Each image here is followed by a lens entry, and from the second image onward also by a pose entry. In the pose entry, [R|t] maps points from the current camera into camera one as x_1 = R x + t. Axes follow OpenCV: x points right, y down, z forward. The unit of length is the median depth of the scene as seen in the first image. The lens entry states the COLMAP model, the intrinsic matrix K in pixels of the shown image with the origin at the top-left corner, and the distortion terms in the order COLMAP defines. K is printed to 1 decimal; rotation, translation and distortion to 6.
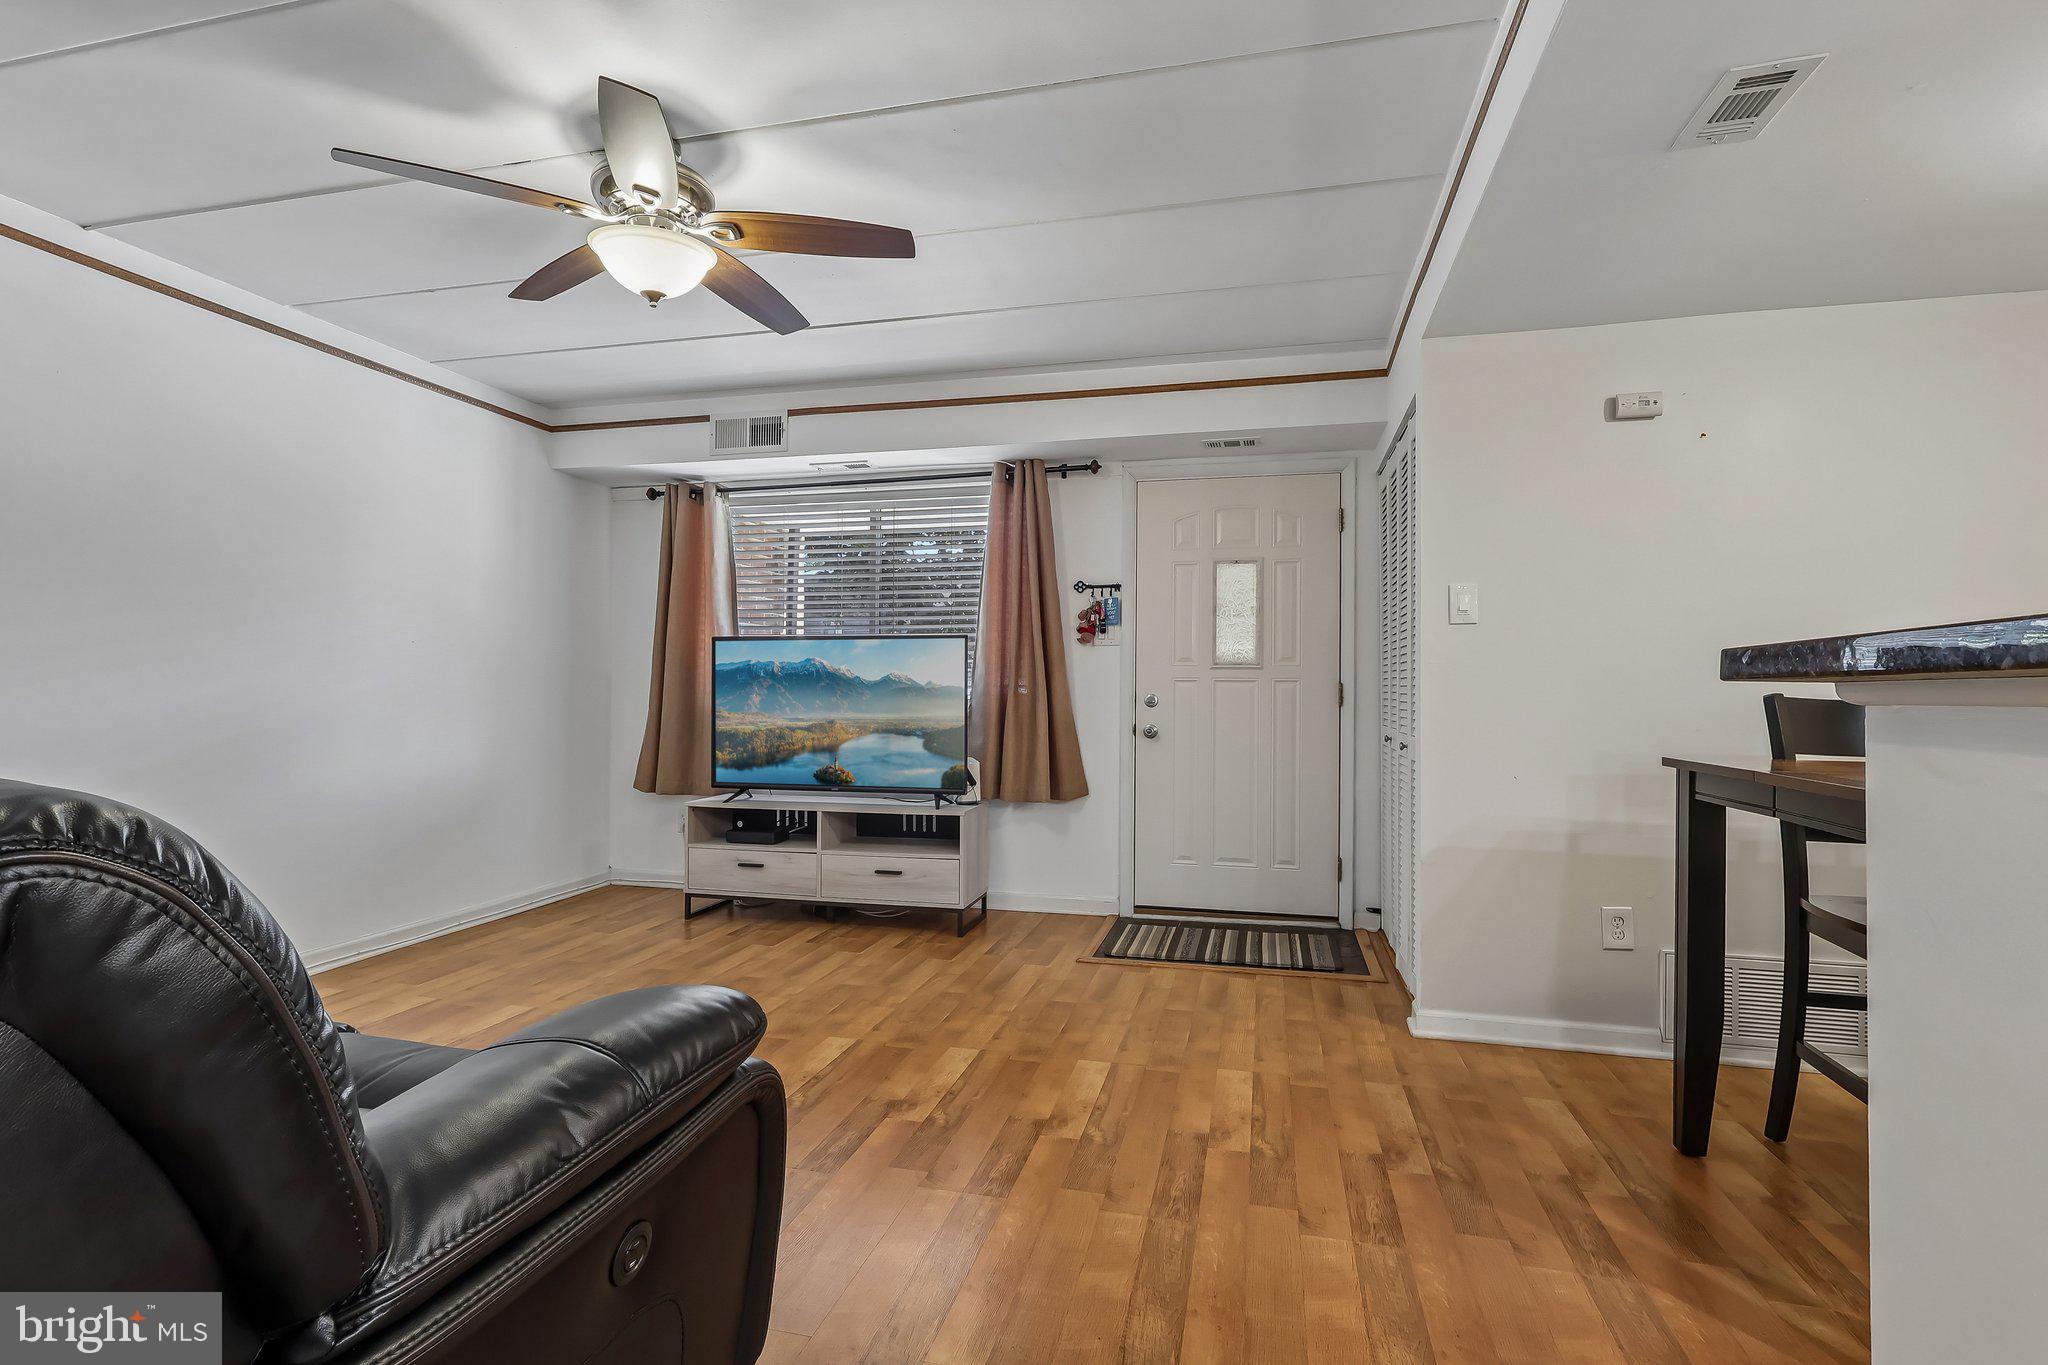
lens RADIAL K [[965.5, 0, 1010.8], [0, 965.5, 682.2], [0, 0, 1]] dist [0.001094, 0.001680]
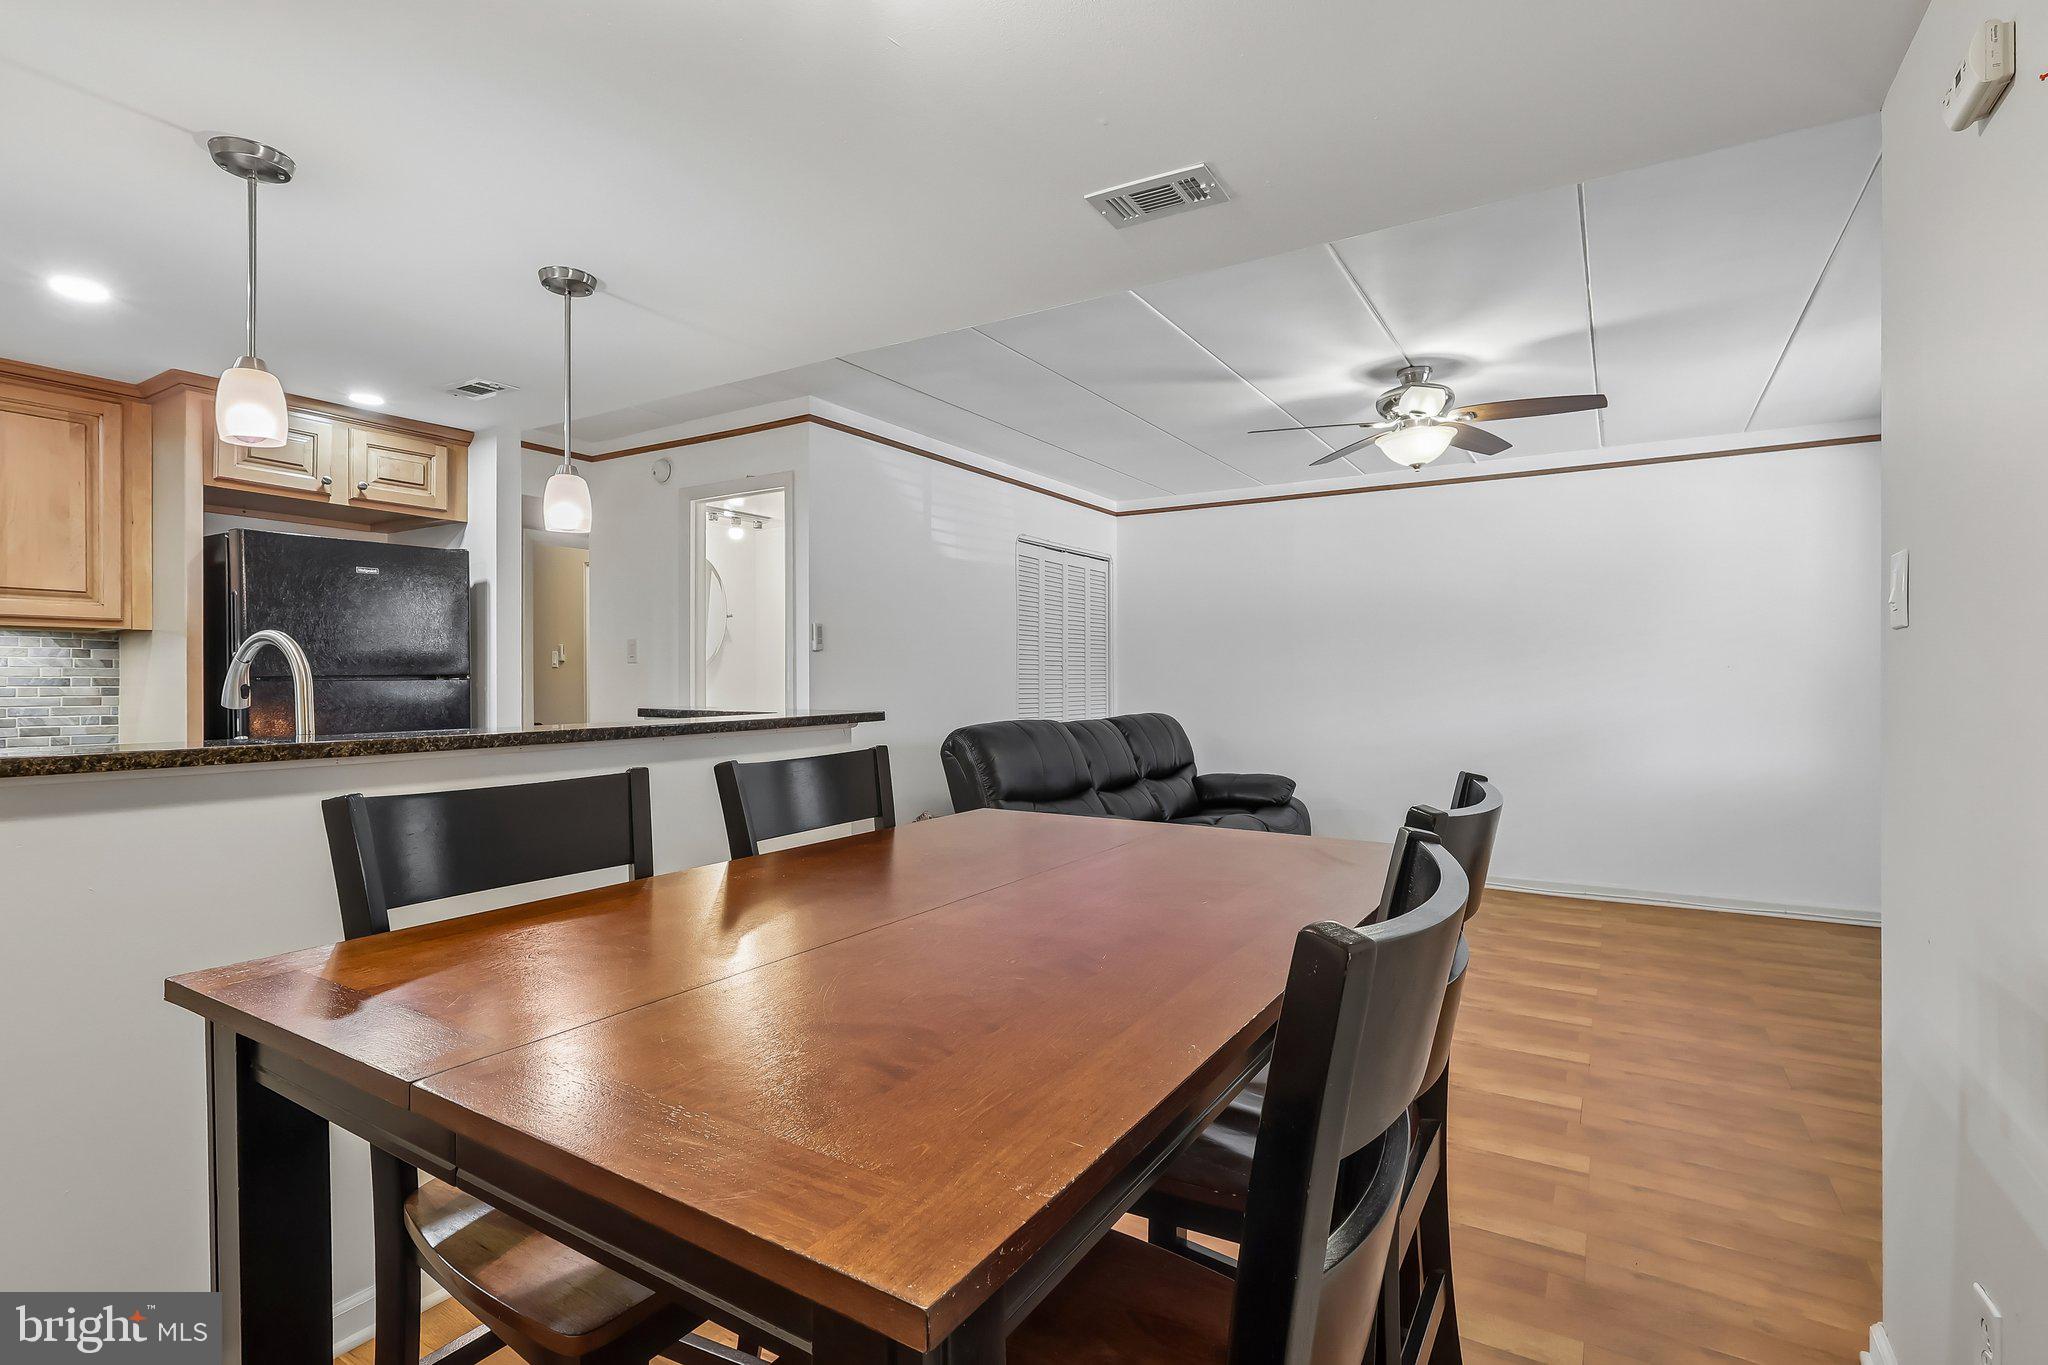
lens RADIAL K [[965.5, 0, 1037.2], [0, 965.5, 685.6], [0, 0, 1]] dist [0.001094, 0.001680]
pose [[-0.292420, -0.000949, -0.956289, 0.724831], [0.013244, 0.999900, -0.005042, -0.020656], [0.956198, -0.014140, -0.292378, 0.467886]]
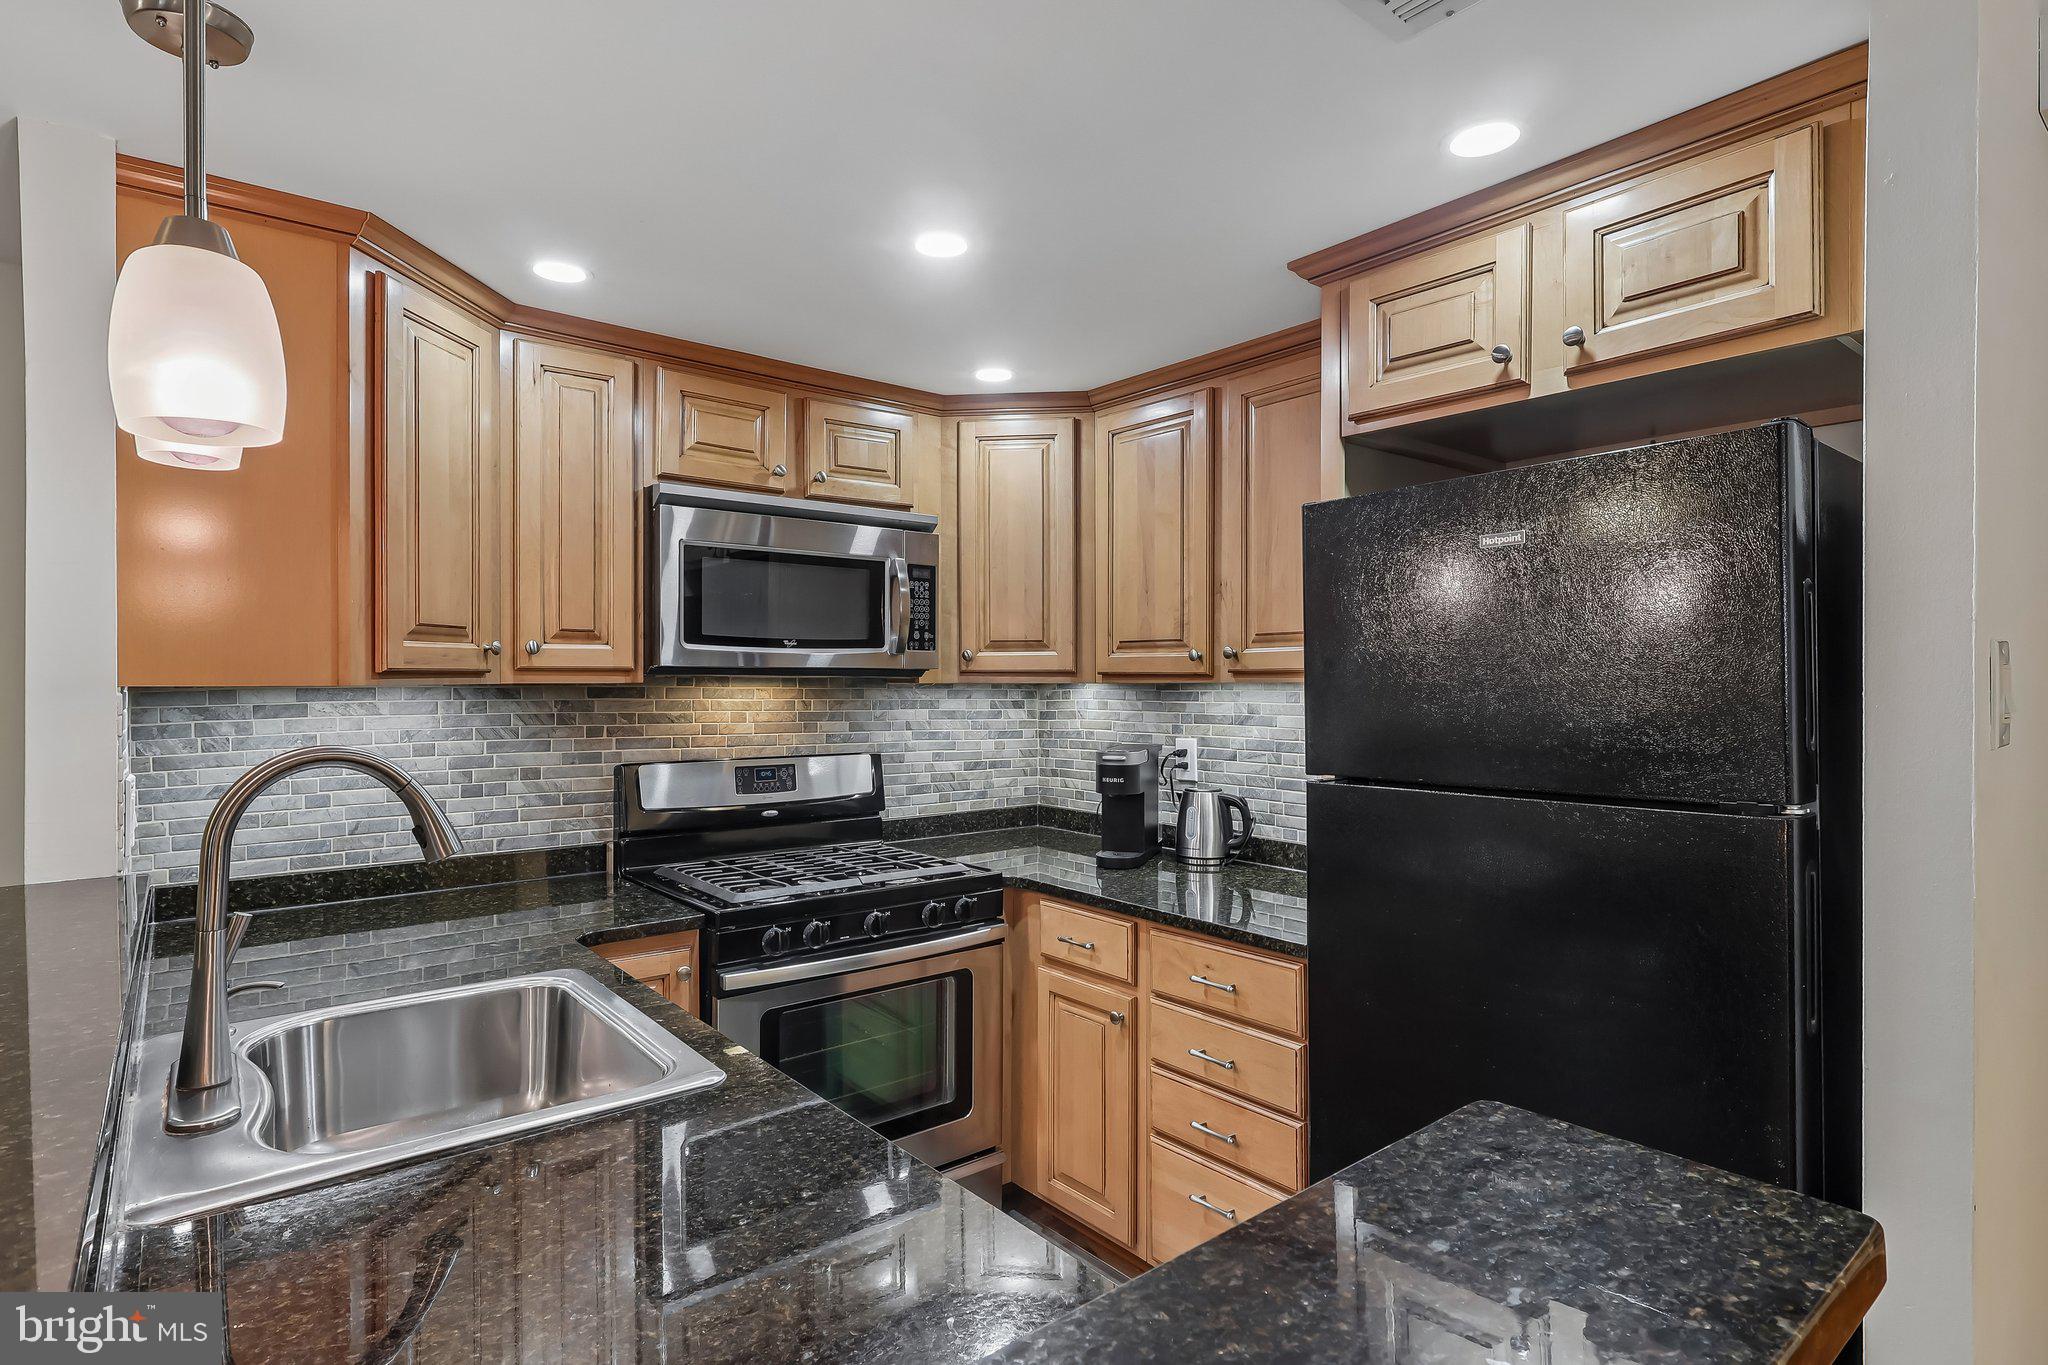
lens RADIAL K [[1052.6, 0, 1020.9], [0, 1052.6, 682.0], [0, 0, 1]] dist [-0.001676, 0.000527]
pose [[-0.798334, -0.001552, 0.602213, 0.101785], [-0.006774, 0.999957, -0.006402, -0.067596], [-0.602177, -0.009191, -0.798309, 0.144367]]
